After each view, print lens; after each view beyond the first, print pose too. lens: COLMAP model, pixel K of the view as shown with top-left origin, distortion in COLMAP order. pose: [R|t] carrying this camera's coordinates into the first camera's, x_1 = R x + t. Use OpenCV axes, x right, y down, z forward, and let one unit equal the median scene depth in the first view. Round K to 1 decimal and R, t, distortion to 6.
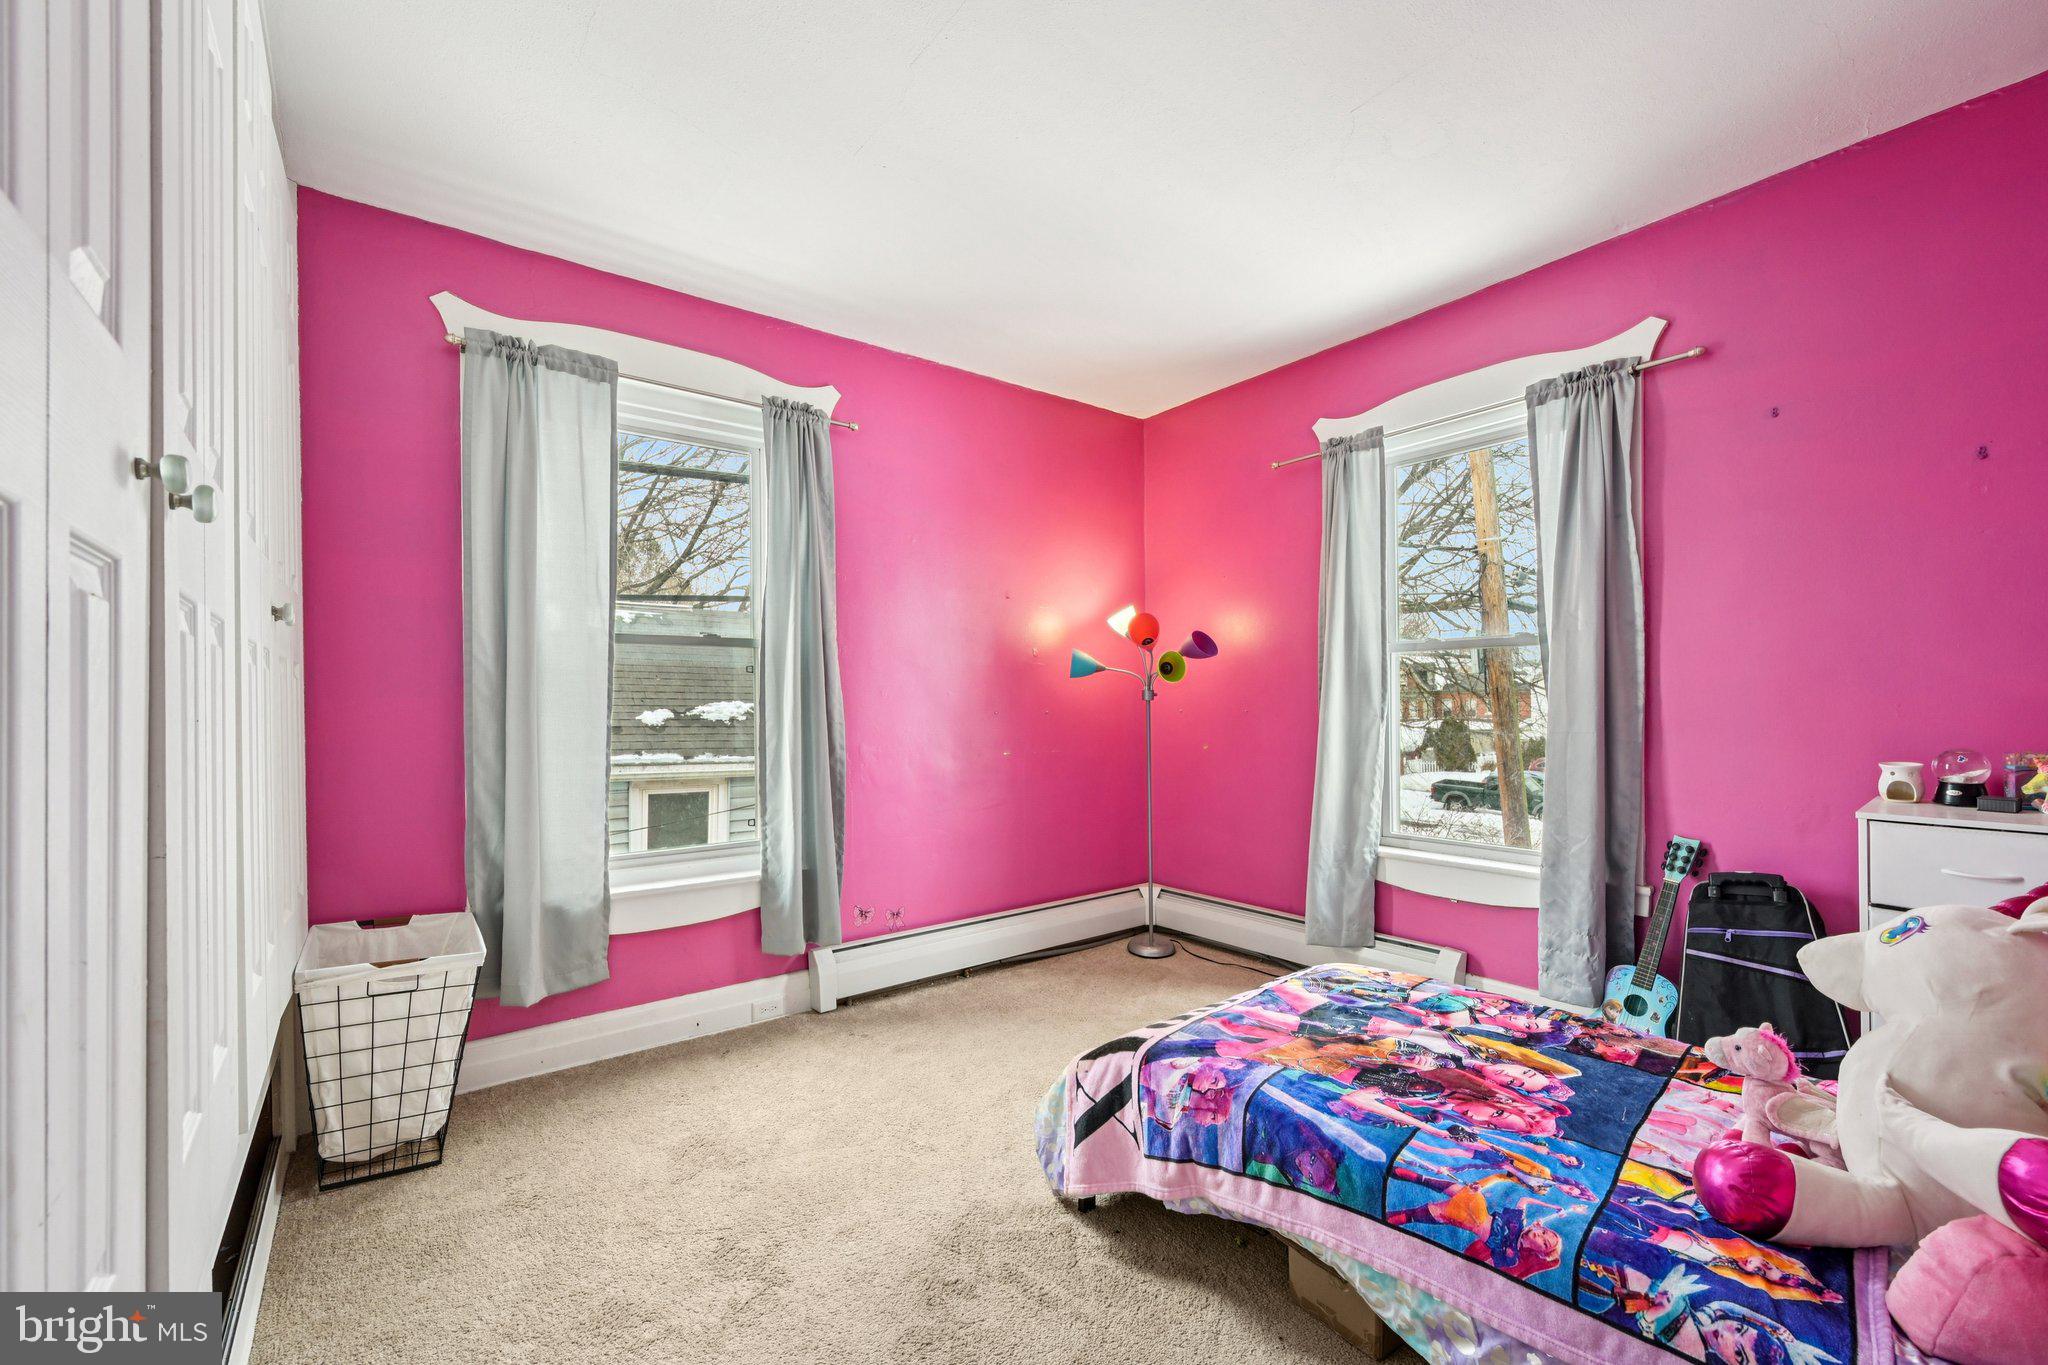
lens RADIAL K [[844.9, 0, 1024.0], [0, 844.9, 682.5], [0, 0, 1]] dist [0.000077, 0.000006]
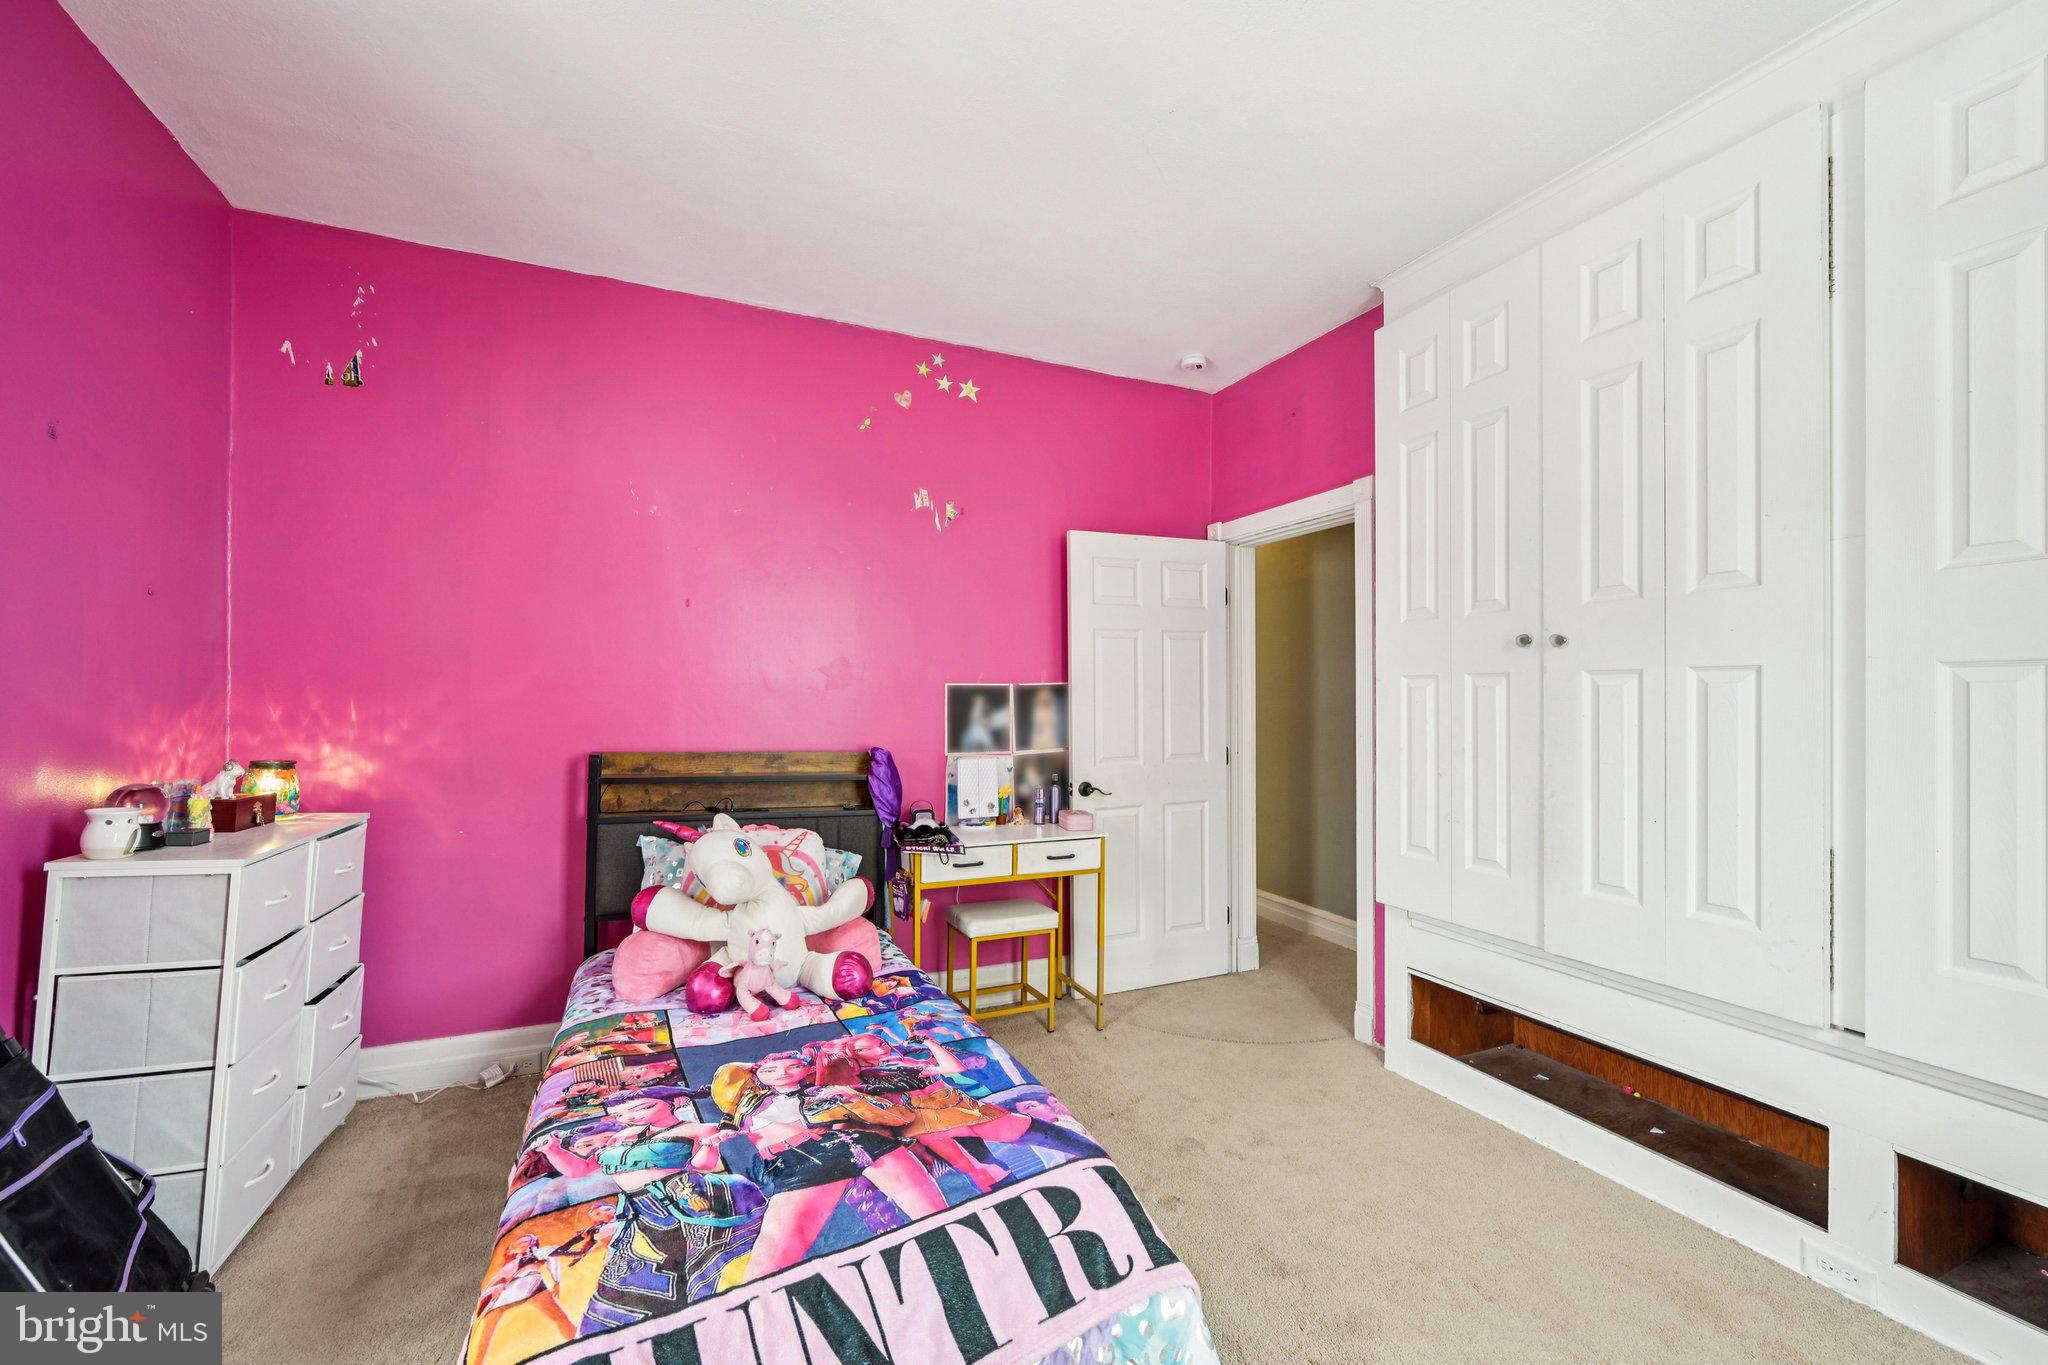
lens RADIAL K [[804.0, 0, 1024.0], [0, 804.0, 682.5], [0, 0, 1]] dist [-0.000205, -0.000004]
pose [[-0.971671, 0.011043, 0.236080, 0.029014], [0.000040, 0.998915, -0.046562, 0.014575], [-0.236338, -0.045234, -0.970617, 1.824137]]
